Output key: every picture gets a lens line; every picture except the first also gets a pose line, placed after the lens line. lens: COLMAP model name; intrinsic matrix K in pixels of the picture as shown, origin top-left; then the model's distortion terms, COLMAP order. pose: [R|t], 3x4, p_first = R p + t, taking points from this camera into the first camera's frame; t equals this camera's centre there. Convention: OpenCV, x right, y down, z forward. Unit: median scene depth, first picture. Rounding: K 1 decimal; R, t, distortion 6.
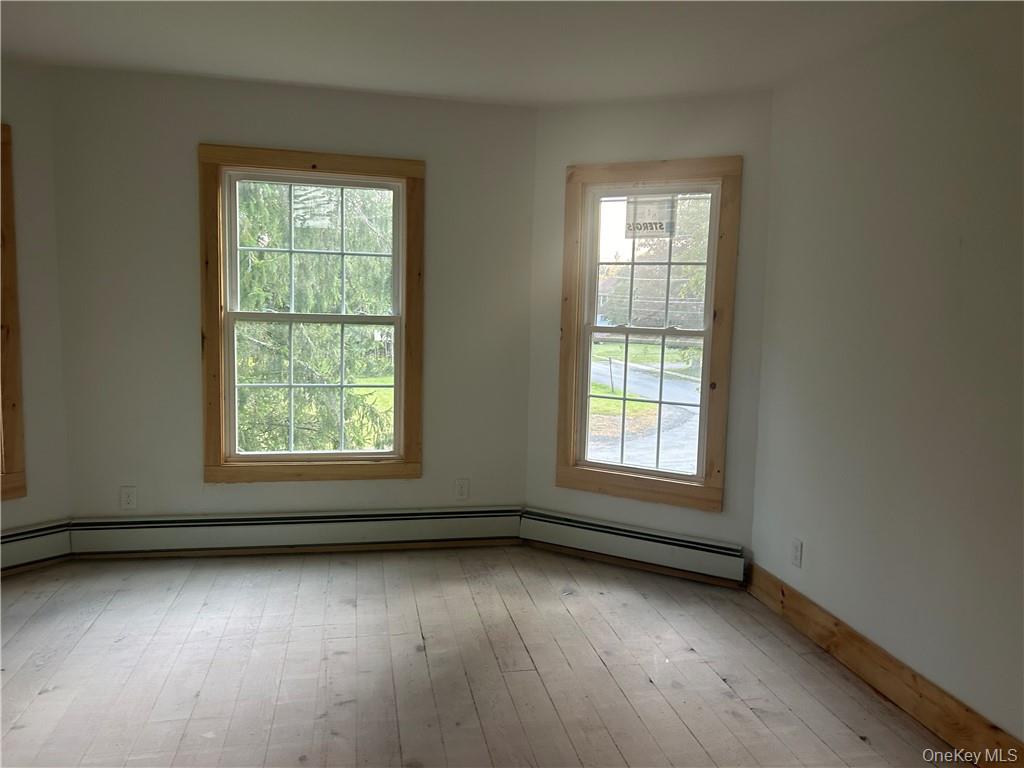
lens RADIAL K [[763.5, 0, 514.9], [0, 763.5, 382.2], [0, 0, 1]] dist [0.045595, -0.050285]
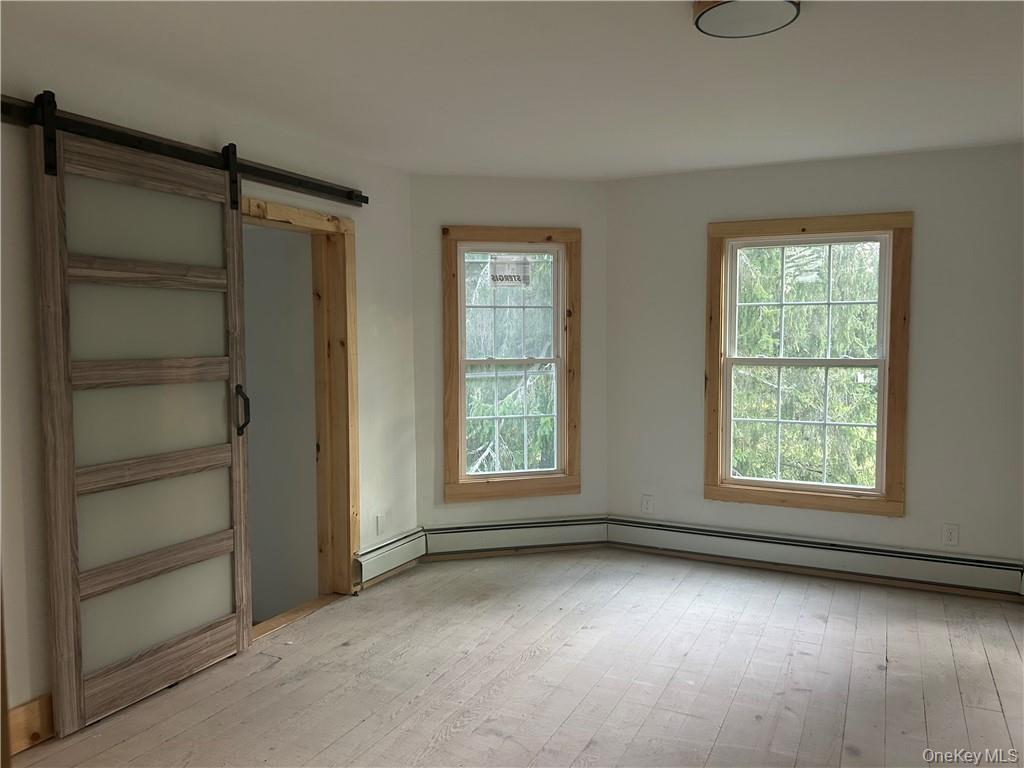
lens RADIAL K [[763.5, 0, 514.9], [0, 763.5, 382.2], [0, 0, 1]] dist [0.045595, -0.050285]
pose [[0.788950, 0.007185, -0.614416, 0.101474], [-0.042718, 0.998154, -0.043181, 0.012488], [0.612971, 0.060314, 0.787800, -0.145536]]
